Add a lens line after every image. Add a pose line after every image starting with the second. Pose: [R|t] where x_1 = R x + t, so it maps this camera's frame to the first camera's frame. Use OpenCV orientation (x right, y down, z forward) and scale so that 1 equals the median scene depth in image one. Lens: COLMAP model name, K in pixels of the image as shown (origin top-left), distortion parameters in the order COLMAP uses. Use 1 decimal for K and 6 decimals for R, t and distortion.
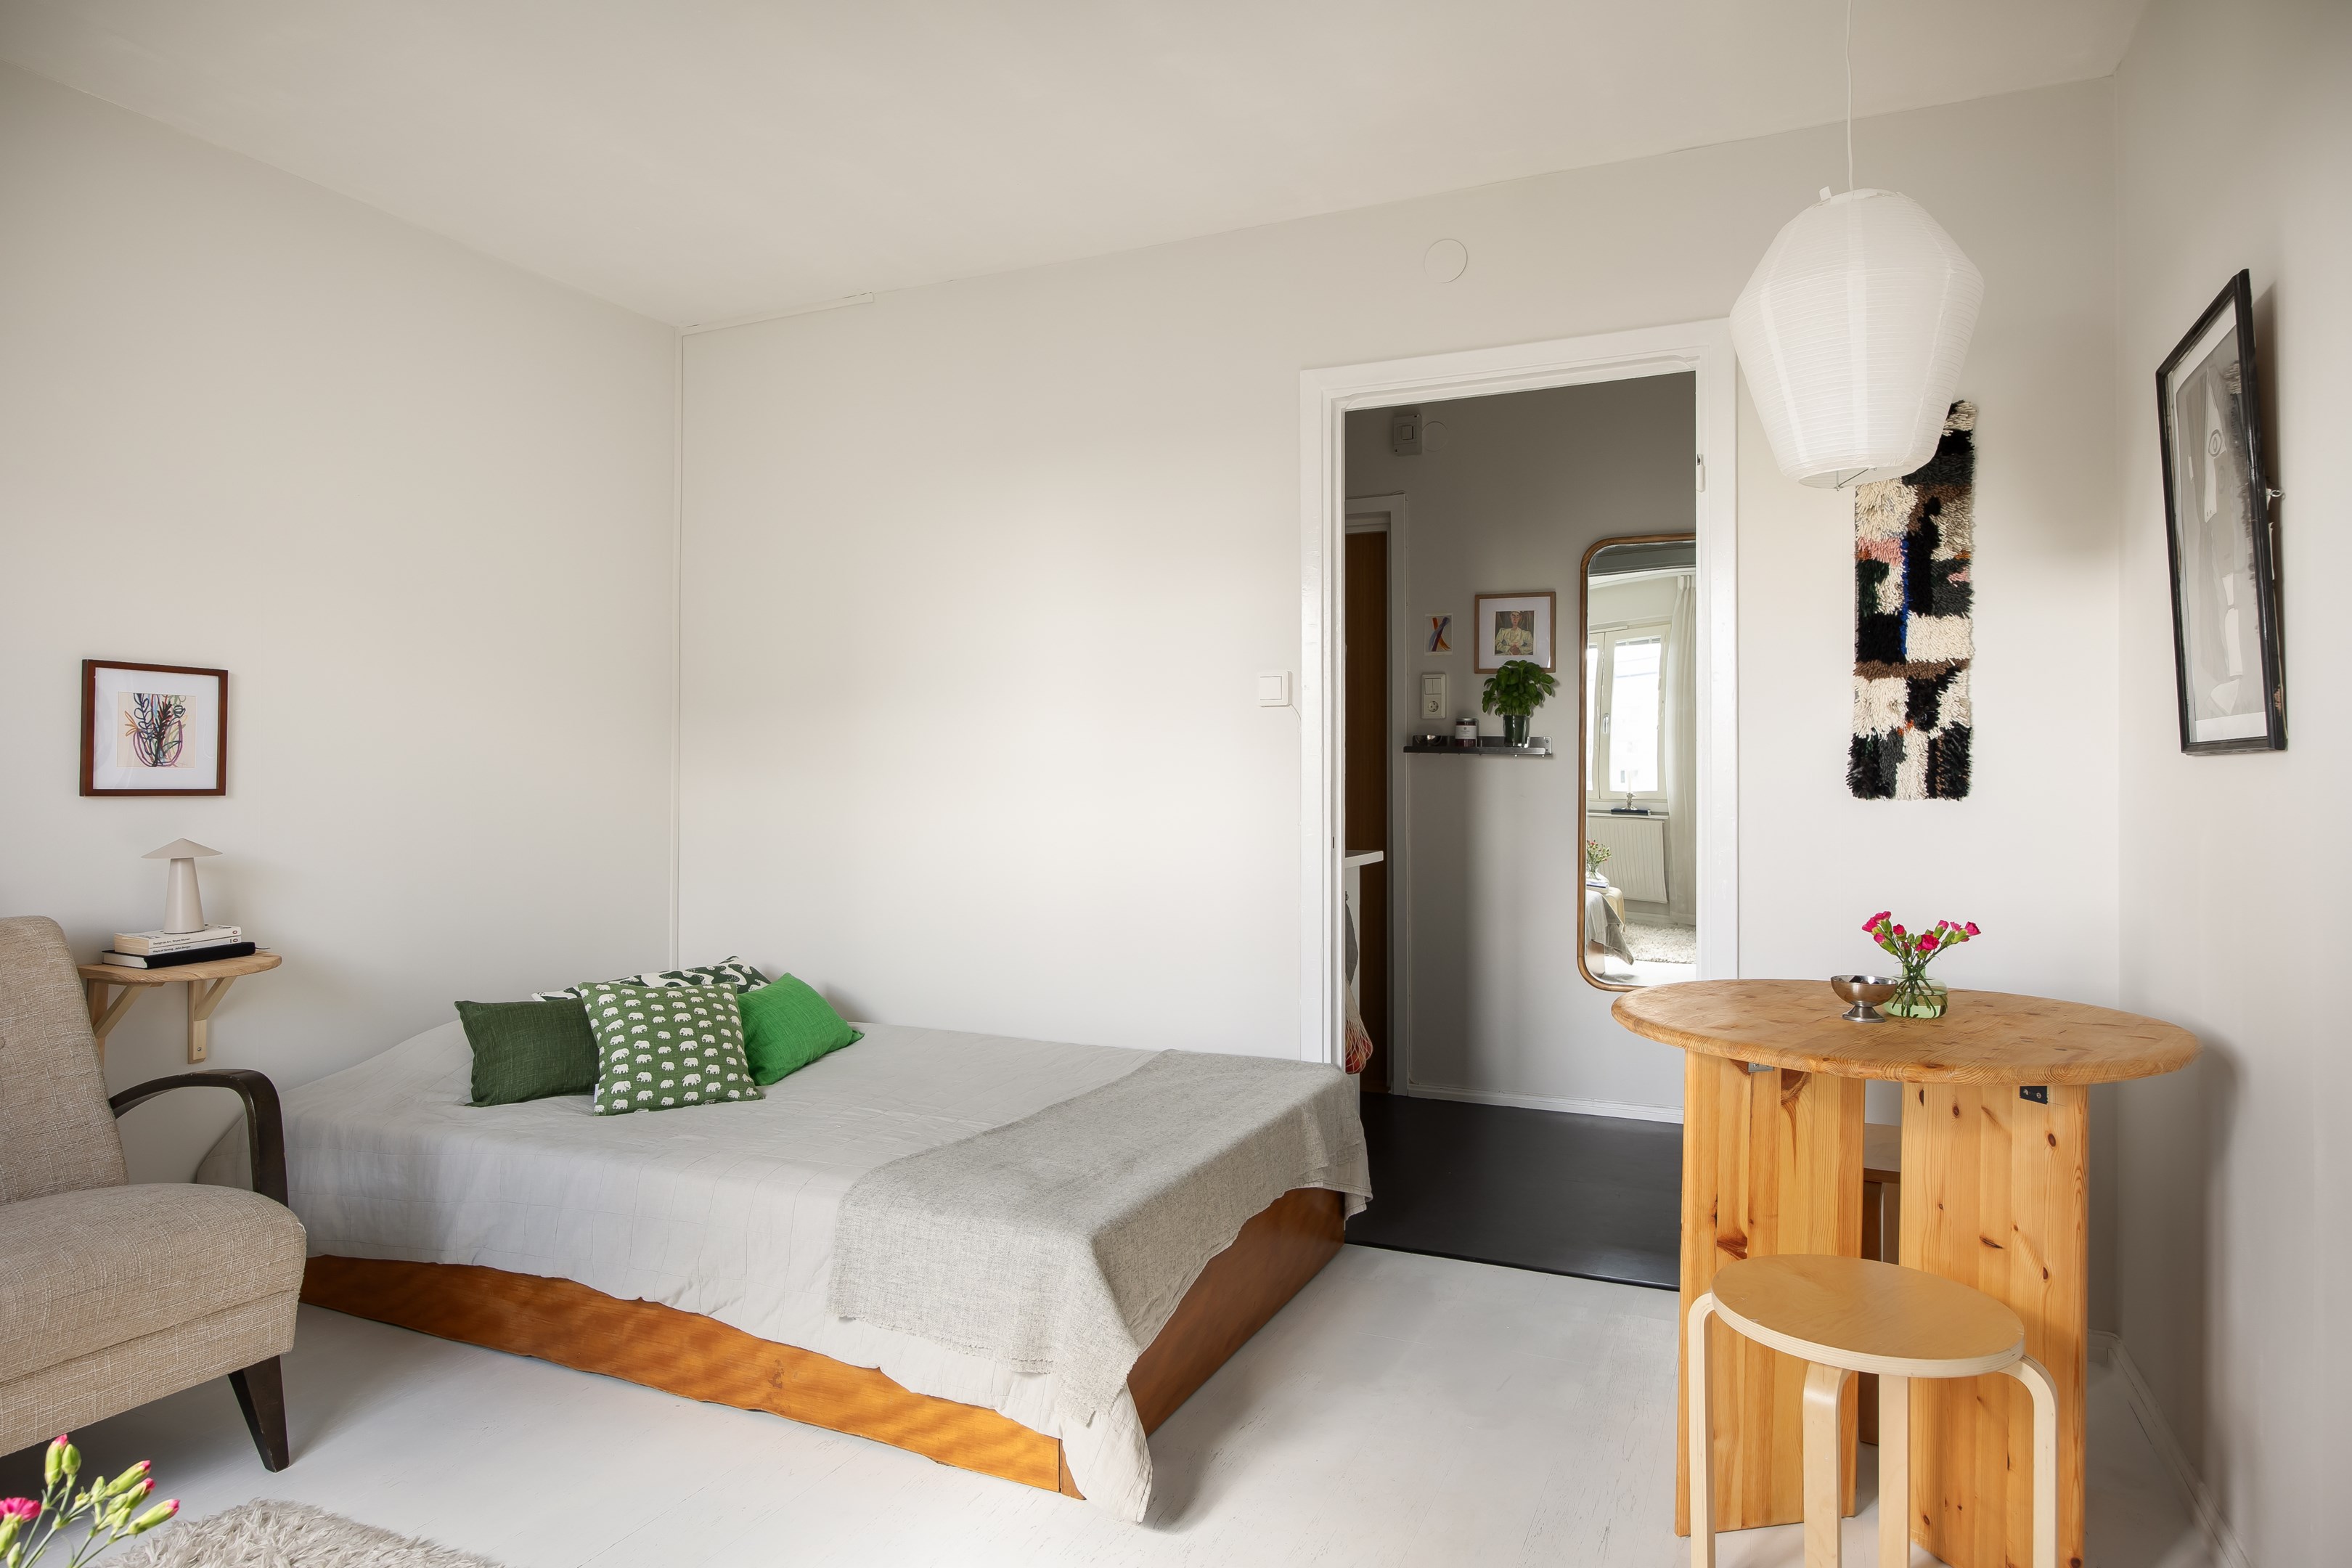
lens RADIAL K [[1397.0, 0, 1174.1], [0, 1397.0, 776.5], [0, 0, 1]] dist [-0.006580, -0.001058]
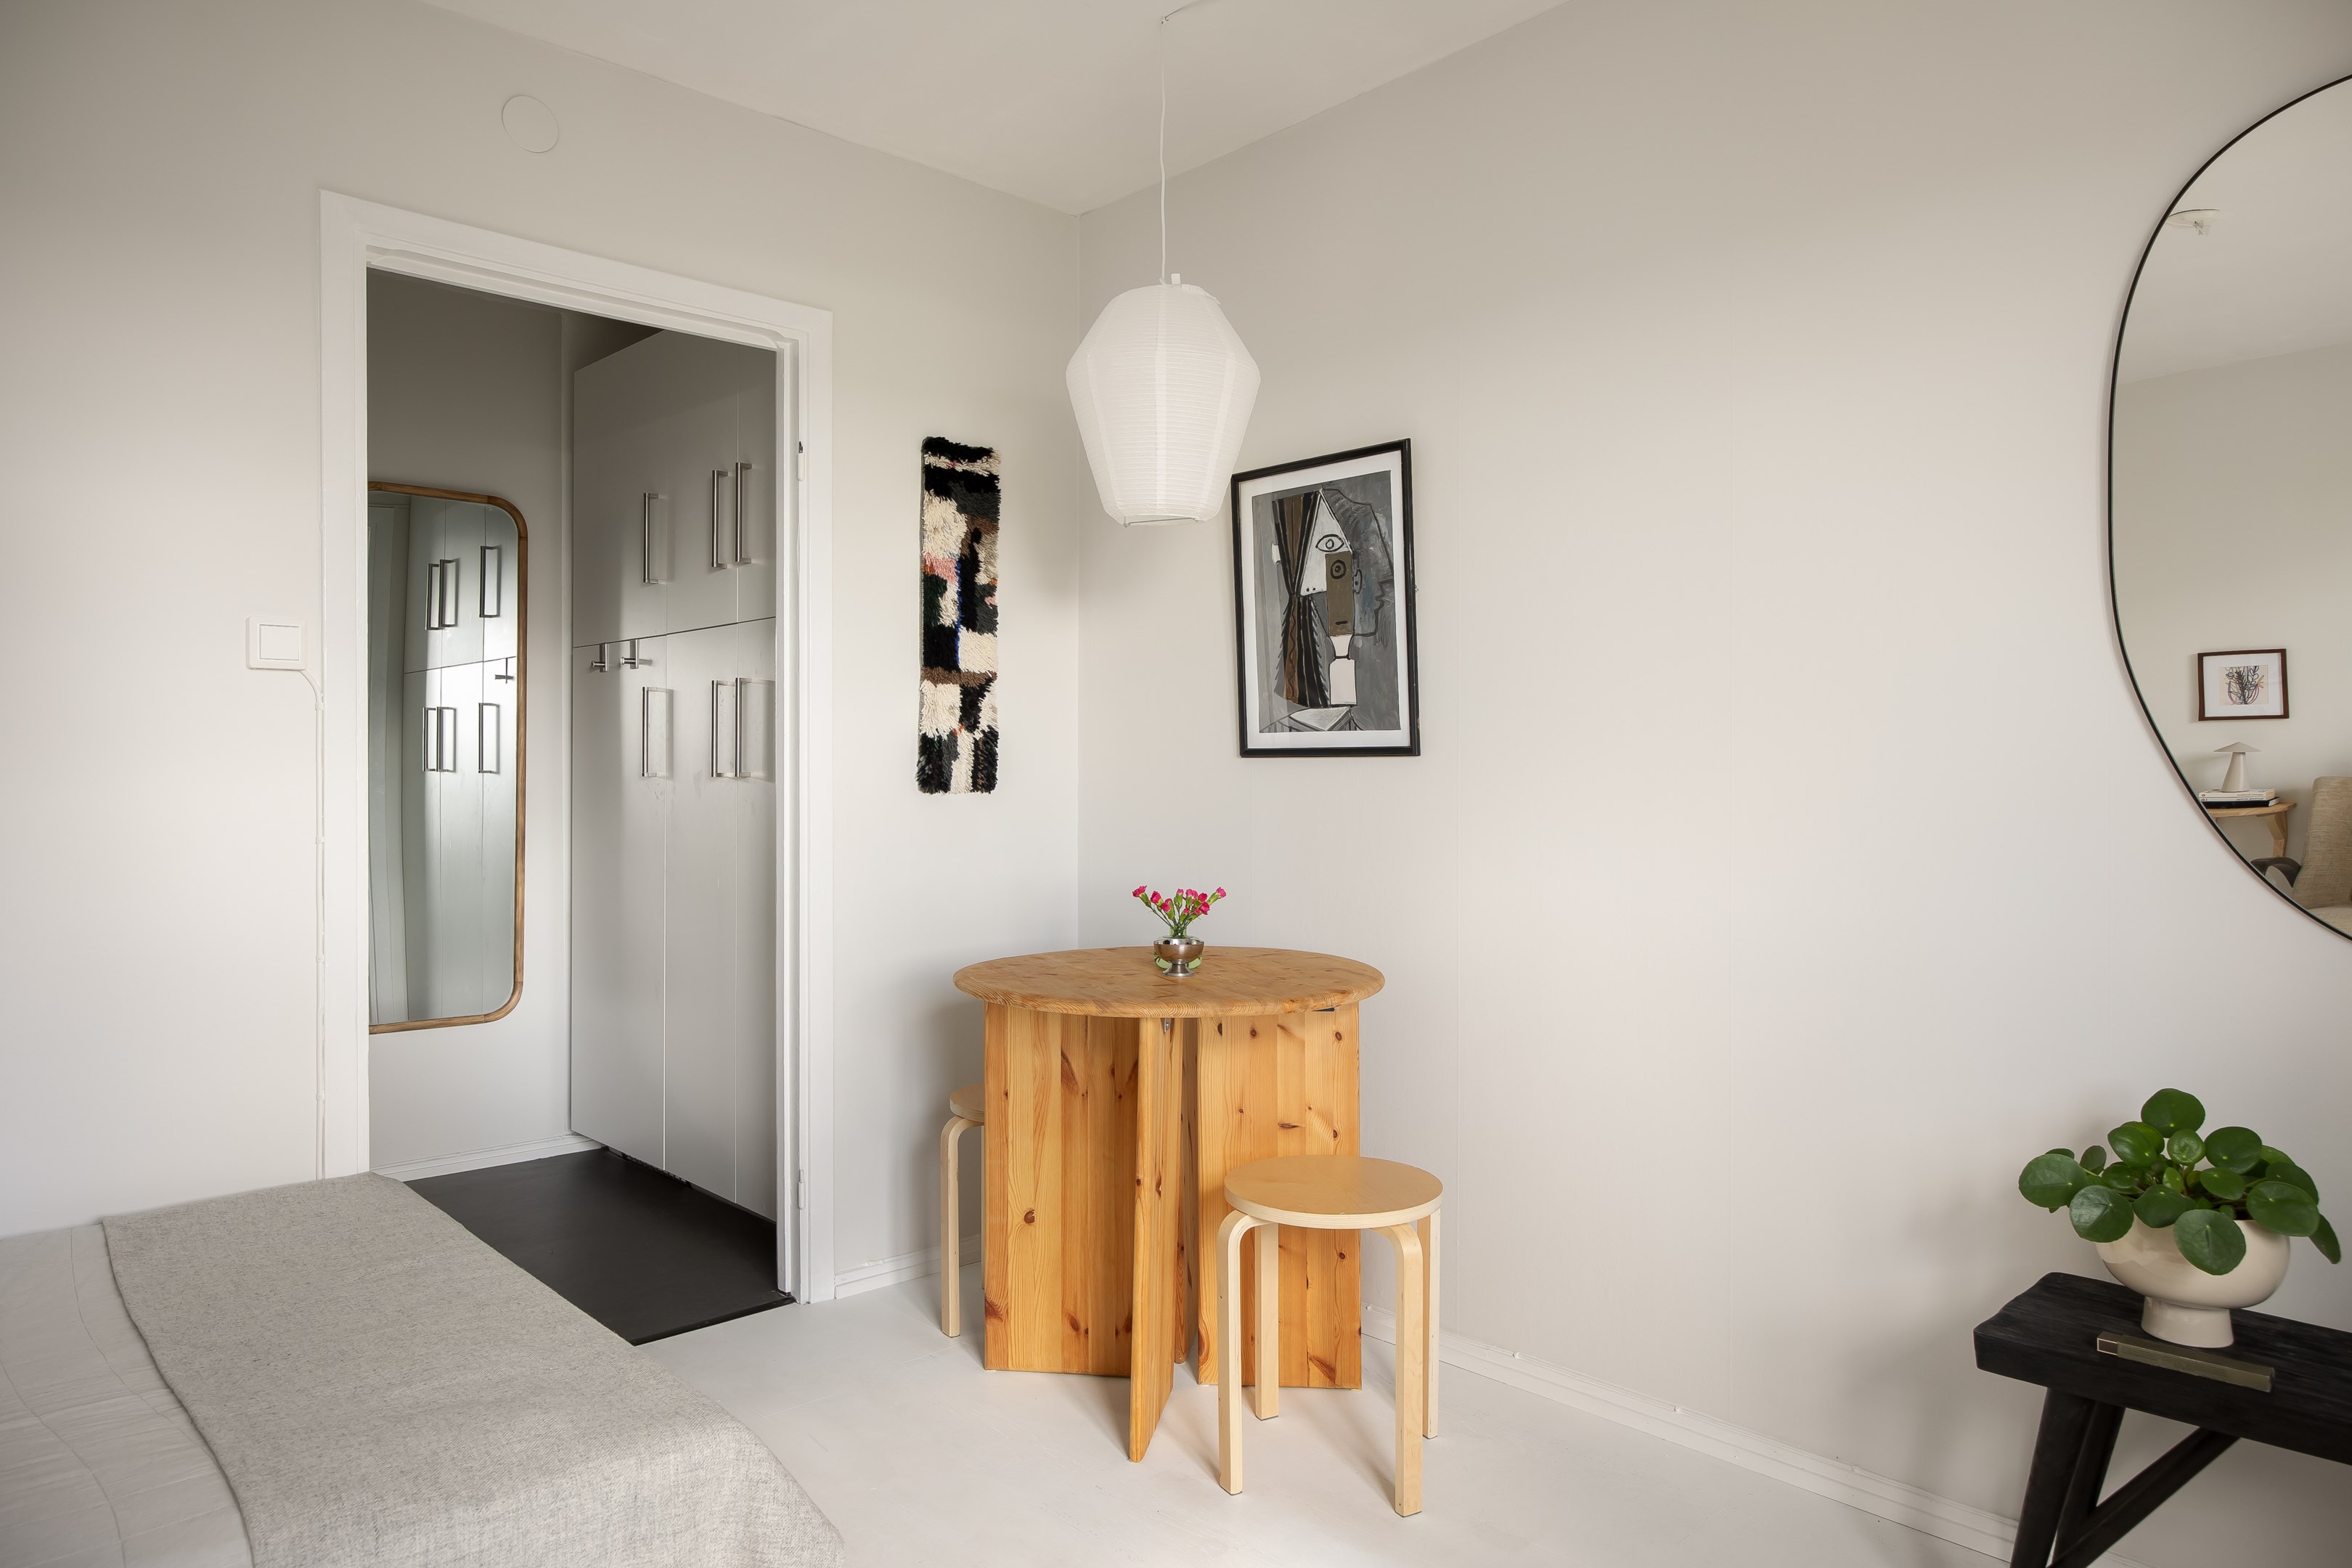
lens RADIAL K [[1489.4, 0, 1176.4], [0, 1489.4, 784.3], [0, 0, 1]] dist [-0.016444, 0.001604]
pose [[0.371719, -0.008404, 0.928307, -0.525541], [0.000533, 0.999961, 0.008839, -0.001218], [-0.928345, -0.002791, 0.371709, 0.395660]]
